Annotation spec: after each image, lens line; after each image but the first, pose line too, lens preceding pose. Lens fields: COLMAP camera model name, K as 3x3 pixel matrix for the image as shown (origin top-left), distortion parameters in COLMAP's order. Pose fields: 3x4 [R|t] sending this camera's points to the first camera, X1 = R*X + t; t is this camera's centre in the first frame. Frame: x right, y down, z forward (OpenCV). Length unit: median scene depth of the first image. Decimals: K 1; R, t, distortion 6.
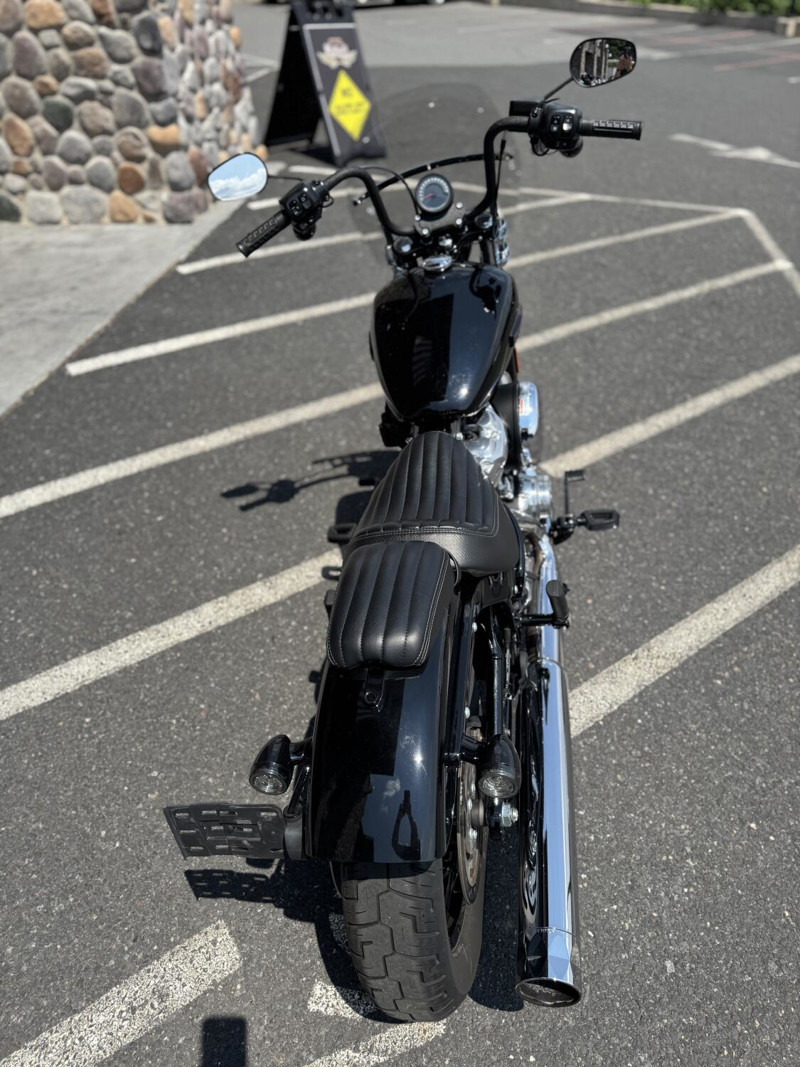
lens RADIAL K [[759.1, 0, 400.0], [0, 759.1, 533.5], [0, 0, 1]] dist [0.056146, -0.085452]
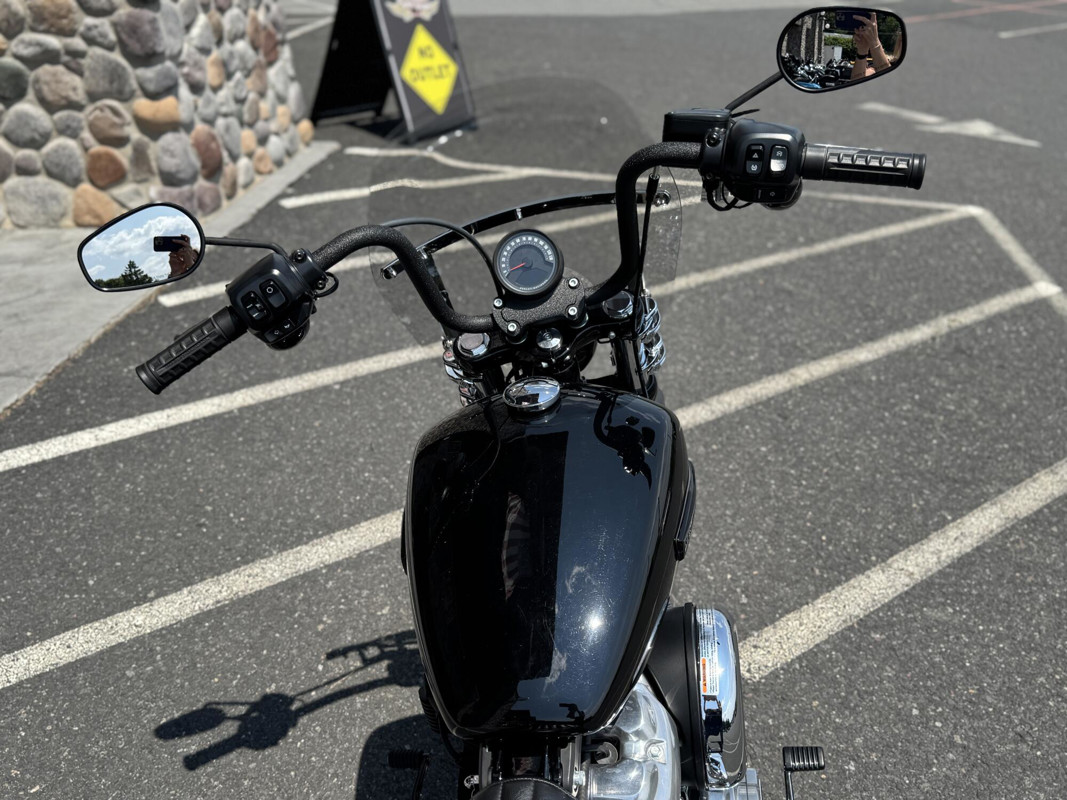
lens RADIAL K [[998.1, 0, 519.9], [0, 998.1, 400.1], [0, 0, 1]] dist [0.135272, -0.281110]
pose [[0.999902, 0.002313, 0.013797, 0.013209], [0.000212, 0.983618, -0.180266, -0.097329], [-0.013988, 0.180251, 0.983521, 0.138602]]
